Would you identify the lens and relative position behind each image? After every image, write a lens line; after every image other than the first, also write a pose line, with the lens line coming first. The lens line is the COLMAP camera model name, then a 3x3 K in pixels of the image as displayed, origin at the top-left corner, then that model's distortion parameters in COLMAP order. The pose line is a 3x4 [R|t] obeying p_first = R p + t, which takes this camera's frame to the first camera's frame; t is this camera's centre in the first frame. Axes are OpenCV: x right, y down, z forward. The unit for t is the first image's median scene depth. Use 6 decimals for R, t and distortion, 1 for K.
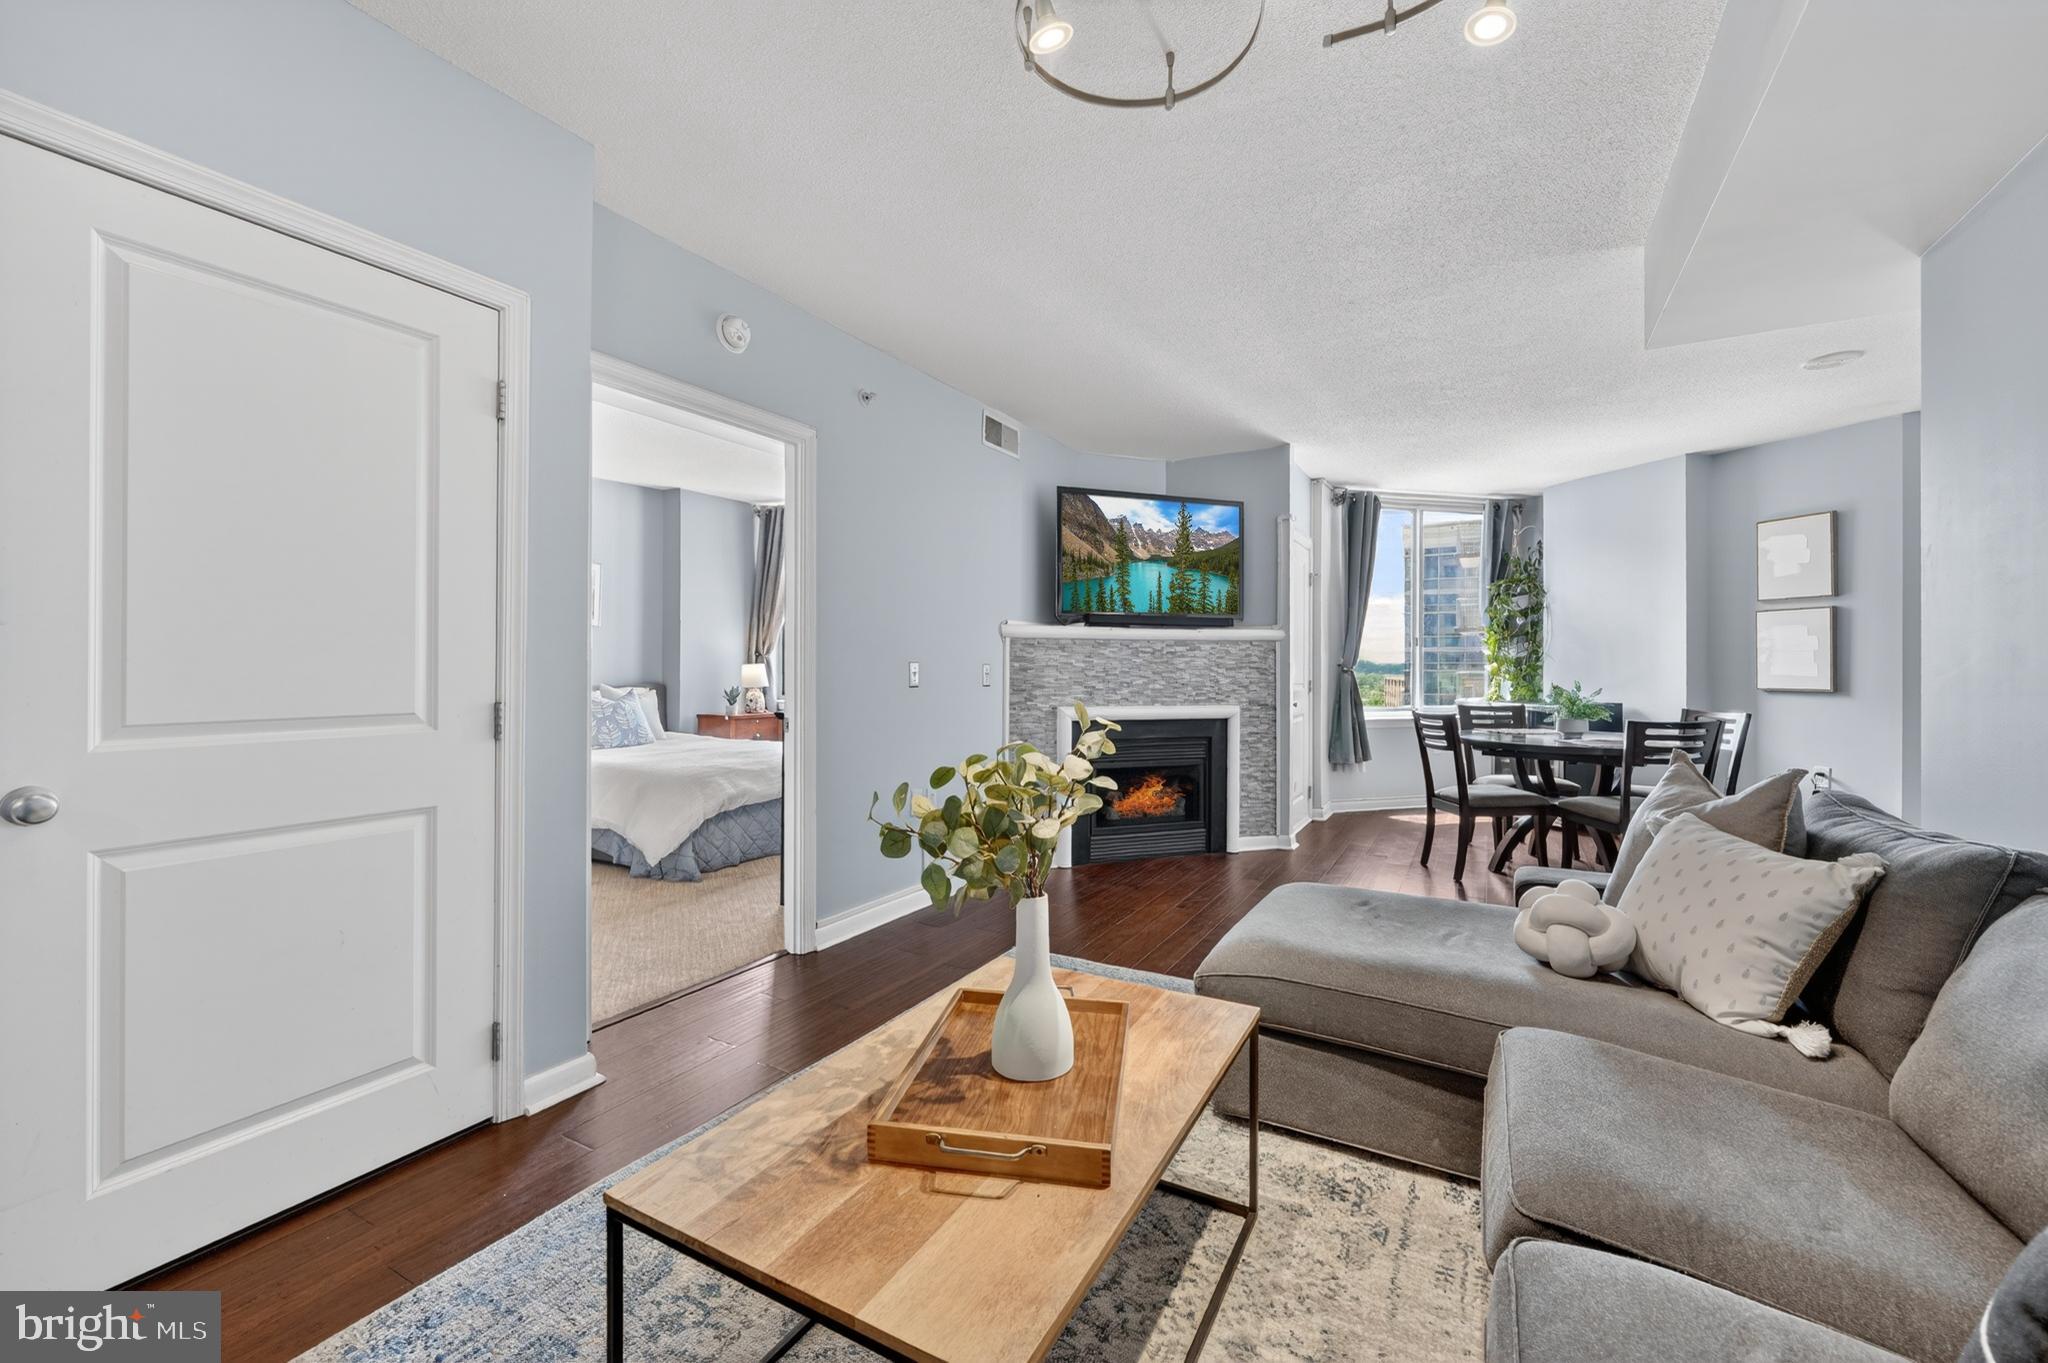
lens RADIAL K [[822.9, 0, 1020.3], [0, 822.9, 659.0], [0, 0, 1]] dist [-0.007687, 0.000343]
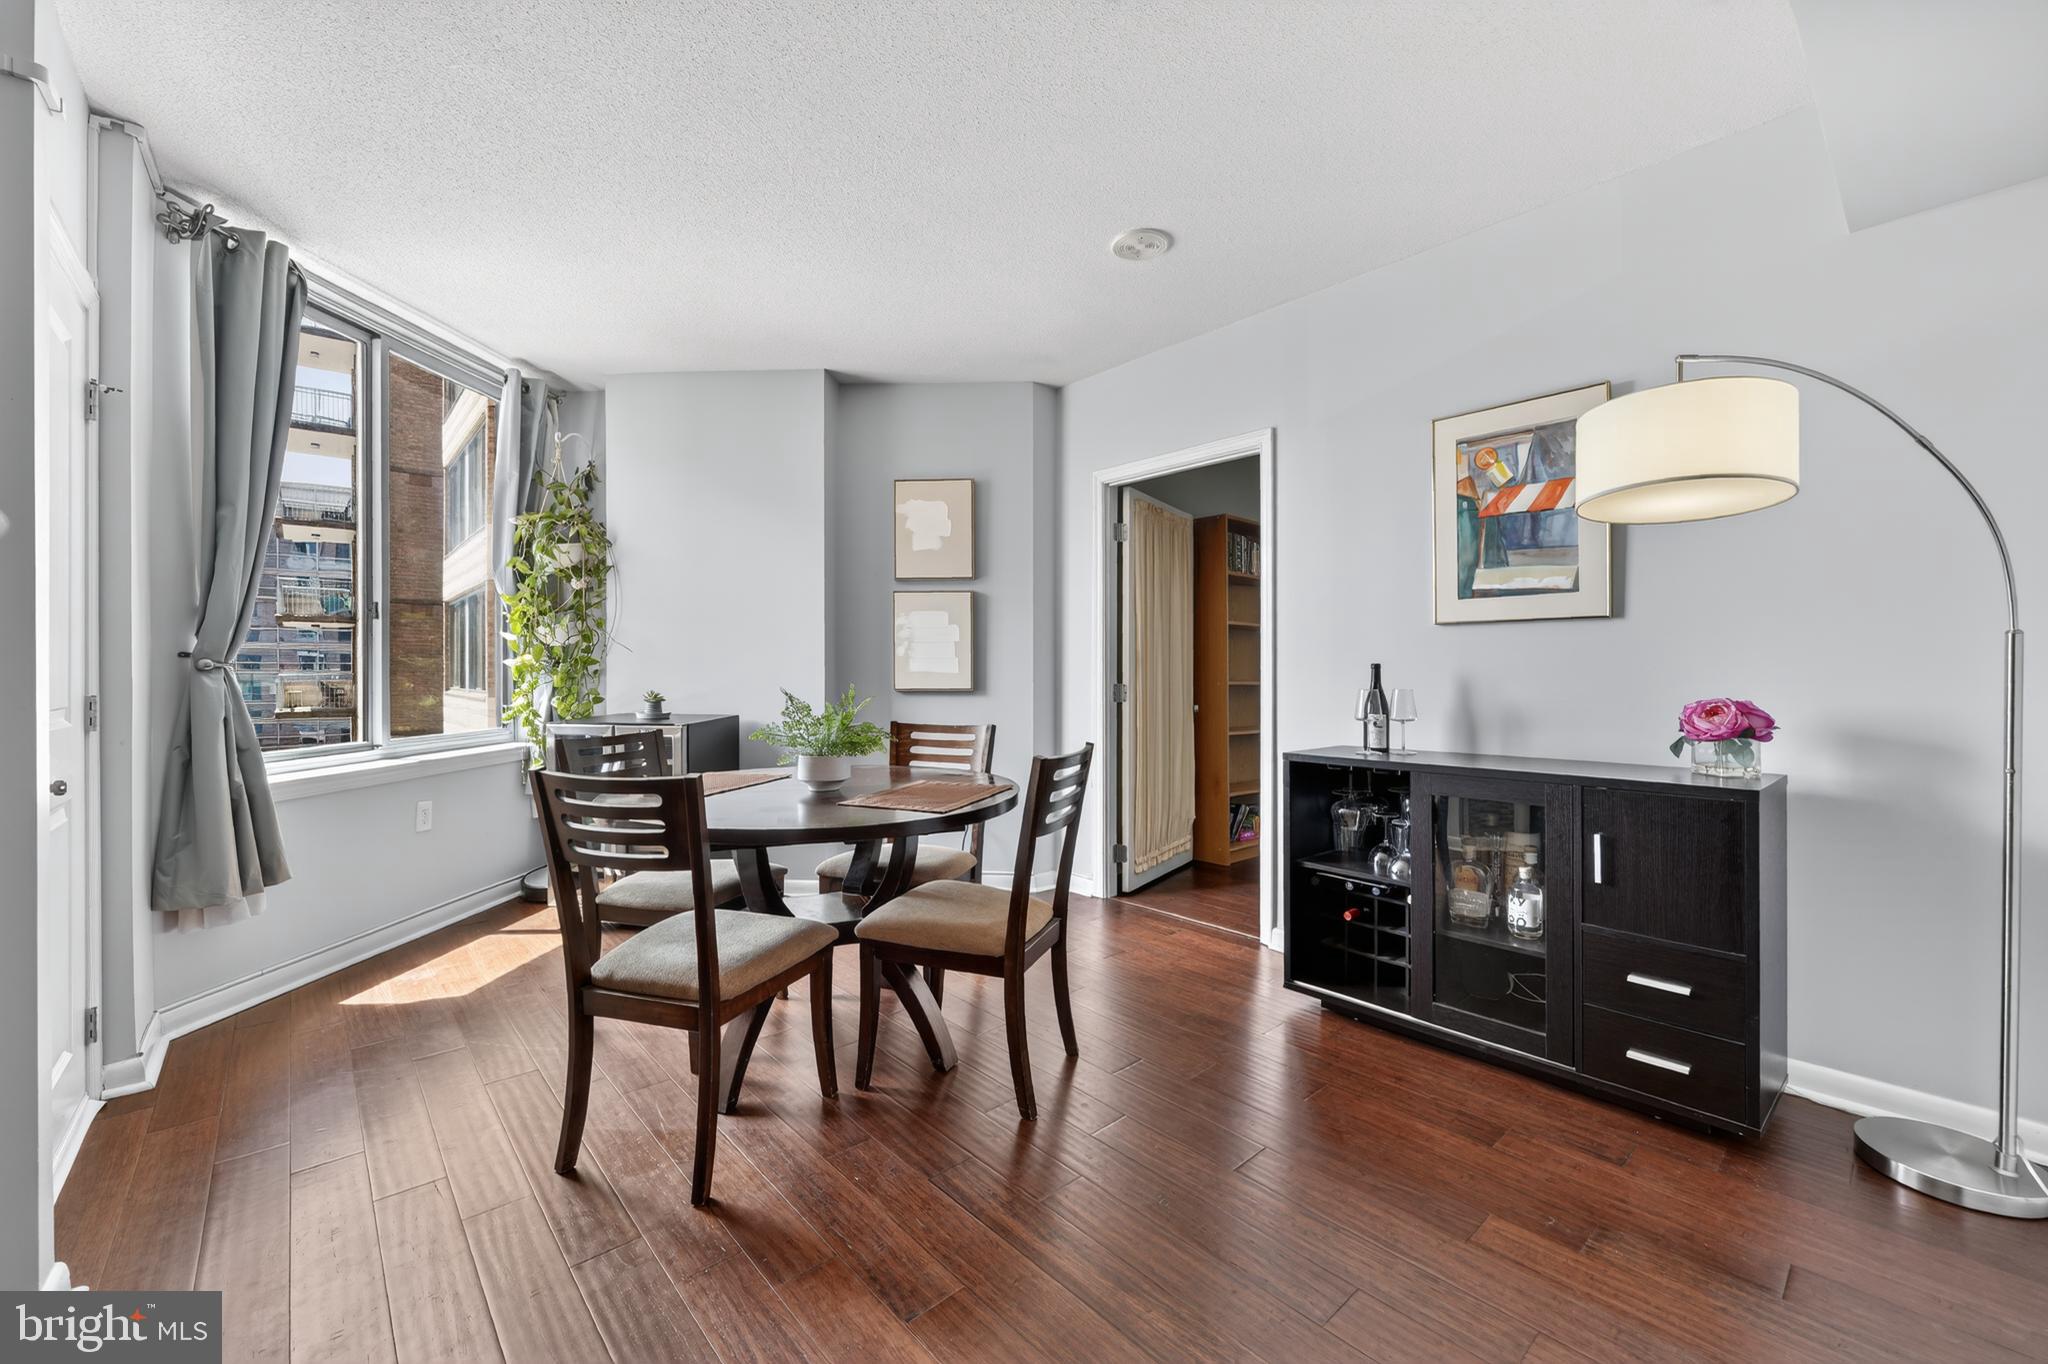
lens RADIAL K [[823.8, 0, 1030.1], [0, 823.8, 673.3], [0, 0, 1]] dist [-0.002985, -0.000262]
pose [[0.313059, -0.006696, 0.949710, 0.184148], [-0.008256, 0.999918, 0.009772, 0.012460], [-0.949698, -0.010900, 0.312978, 0.636249]]
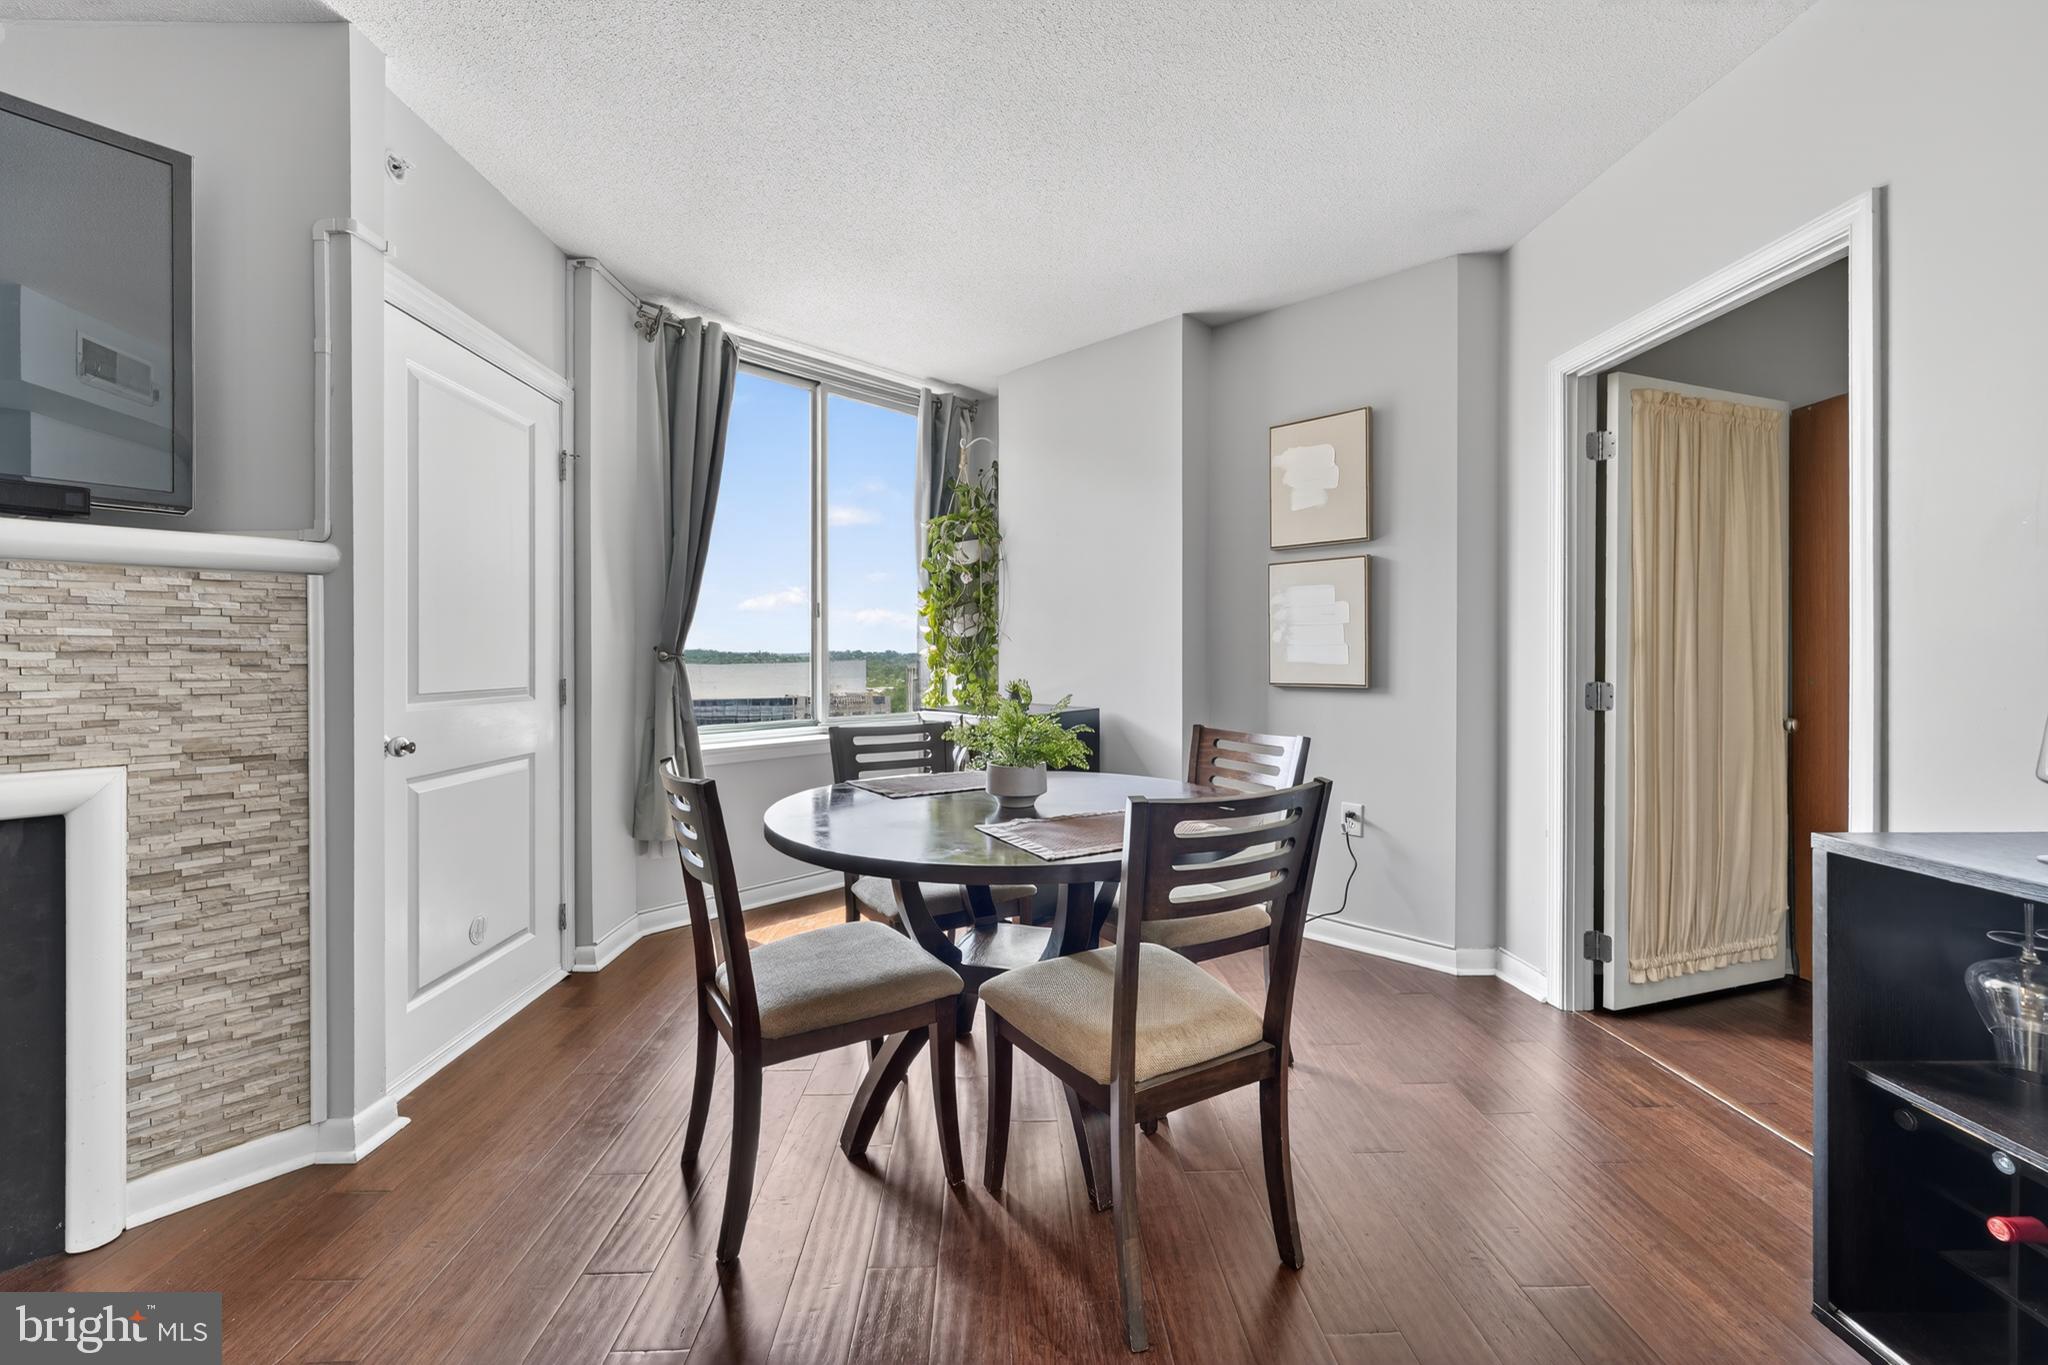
lens RADIAL K [[822.9, 0, 1020.3], [0, 822.9, 660.0], [0, 0, 1]] dist [-0.007687, 0.000343]
pose [[0.850182, -0.004809, 0.526467, 0.396321], [-0.001723, 0.999928, 0.011917, 0.010667], [-0.526486, -0.011038, 0.850112, 0.559687]]
